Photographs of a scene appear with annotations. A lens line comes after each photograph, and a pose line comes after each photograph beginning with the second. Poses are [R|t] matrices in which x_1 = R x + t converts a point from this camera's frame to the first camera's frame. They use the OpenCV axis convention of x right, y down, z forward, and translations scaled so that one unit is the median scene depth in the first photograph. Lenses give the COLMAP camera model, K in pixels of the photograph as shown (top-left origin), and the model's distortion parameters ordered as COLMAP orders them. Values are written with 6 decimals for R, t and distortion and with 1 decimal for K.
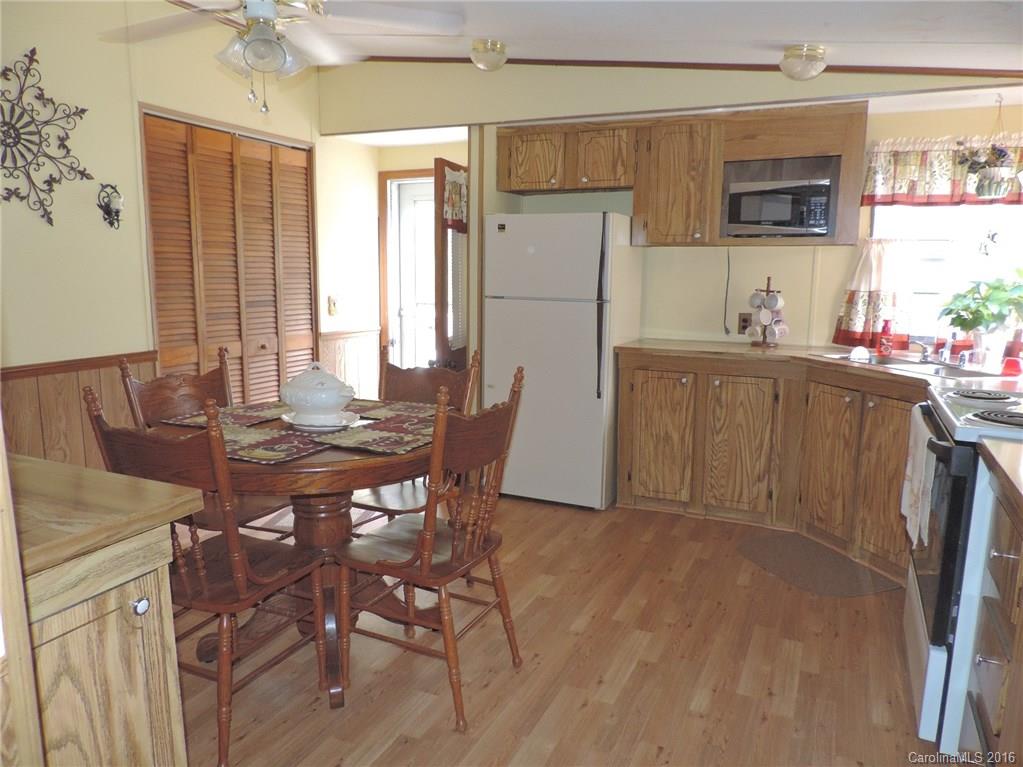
lens RADIAL K [[726.9, 0, 515.5], [0, 726.9, 383.1], [0, 0, 1]] dist [-0.014344, -0.001113]
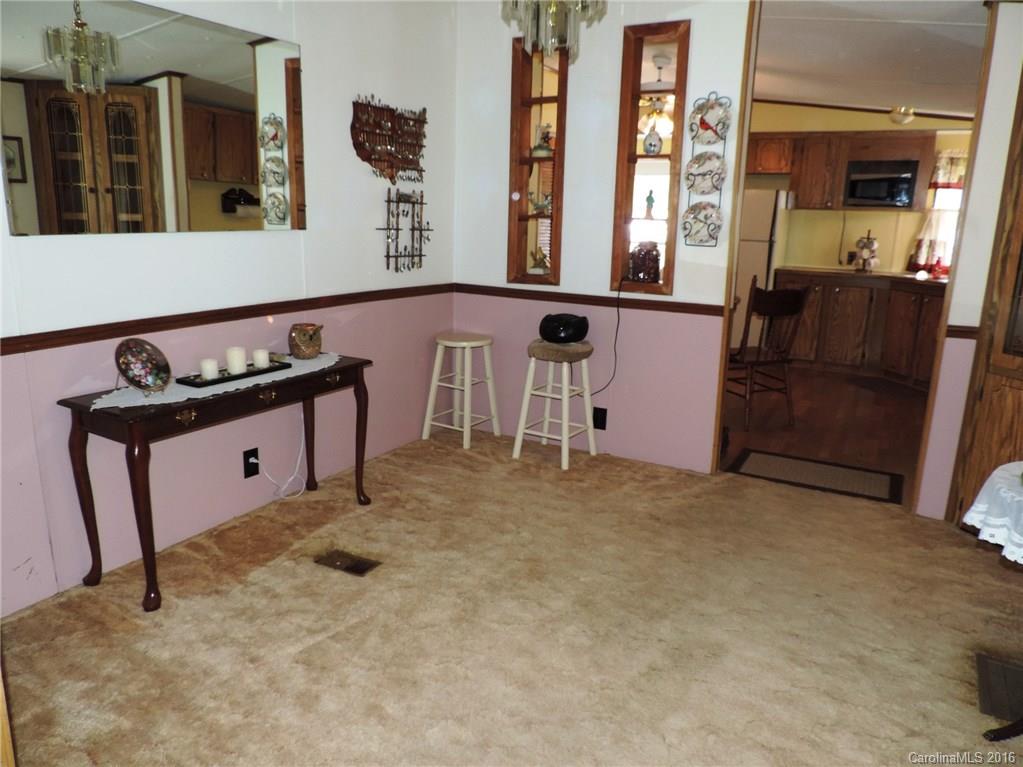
lens RADIAL K [[726.9, 0, 515.5], [0, 726.9, 383.1], [0, 0, 1]] dist [-0.014344, -0.001113]
pose [[0.997368, 0.035954, -0.062965, -0.364941], [-0.031405, 0.996924, 0.071806, 0.117586], [0.065353, -0.069639, 0.995429, -0.779404]]
